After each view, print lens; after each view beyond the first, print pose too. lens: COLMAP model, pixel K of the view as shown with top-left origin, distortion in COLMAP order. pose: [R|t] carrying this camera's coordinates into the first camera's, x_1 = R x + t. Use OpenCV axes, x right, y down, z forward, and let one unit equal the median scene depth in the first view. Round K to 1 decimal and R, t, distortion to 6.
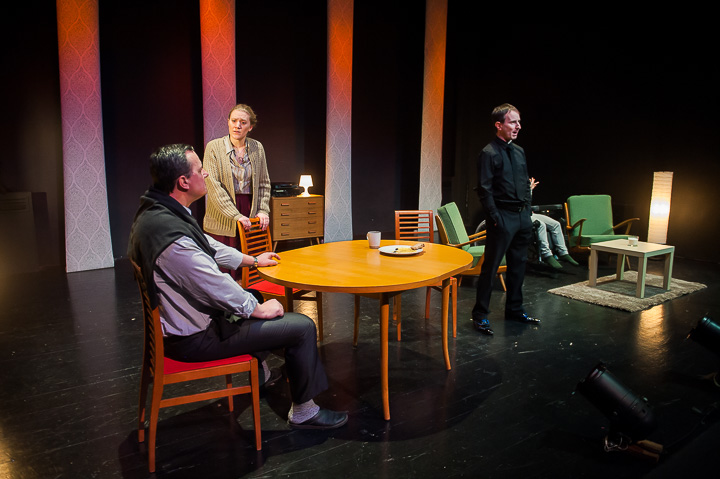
lens RADIAL K [[511.2, 0, 360.0], [0, 511.2, 239.5], [0, 0, 1]] dist [-0.060882, -0.002461]
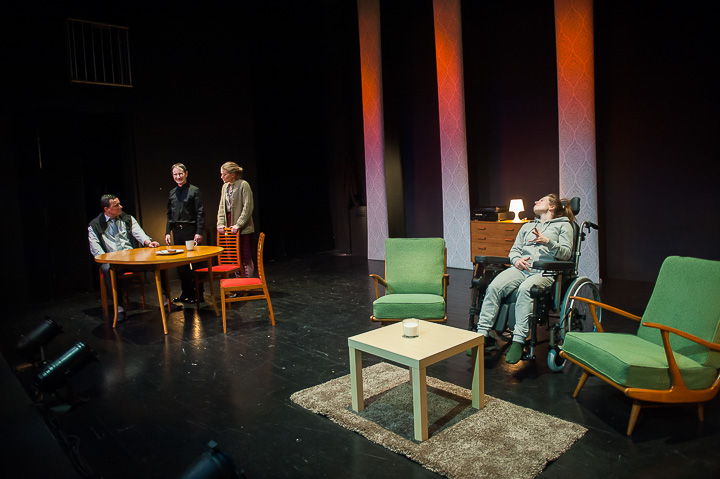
lens RADIAL K [[493.5, 0, 358.6], [0, 493.5, 243.3], [0, 0, 1]] dist [-0.045209, -0.002600]
pose [[0.158957, 0.105590, -0.981623, 0.766762], [-0.117414, 0.989230, 0.087395, -0.095830], [0.980279, 0.101364, 0.169642, 0.604031]]
